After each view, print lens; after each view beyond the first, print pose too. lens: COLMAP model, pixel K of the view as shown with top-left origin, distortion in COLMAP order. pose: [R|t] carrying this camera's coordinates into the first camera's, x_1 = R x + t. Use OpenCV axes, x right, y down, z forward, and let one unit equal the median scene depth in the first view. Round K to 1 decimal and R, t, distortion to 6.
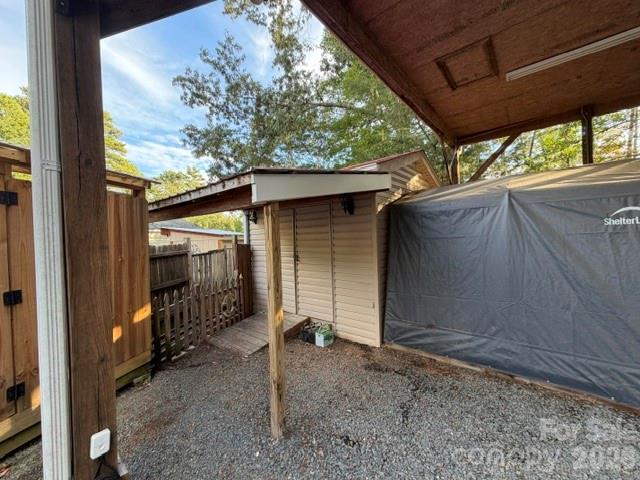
lens RADIAL K [[254.6, 0, 320.4], [0, 254.6, 241.0], [0, 0, 1]] dist [0.001311, -0.000629]
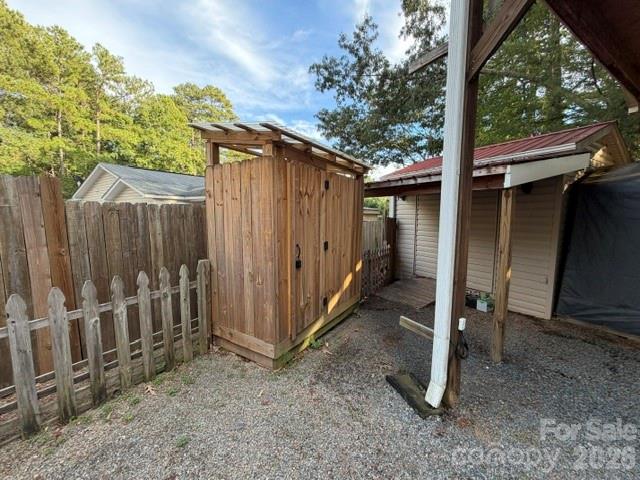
lens RADIAL K [[254.6, 0, 321.9], [0, 254.6, 239.6], [0, 0, 1]] dist [0.001311, -0.000629]
pose [[0.947407, 0.063534, -0.313661, -0.267632], [-0.034276, 0.994603, 0.097932, 0.008324], [0.318190, -0.082030, 0.944471, -0.211852]]
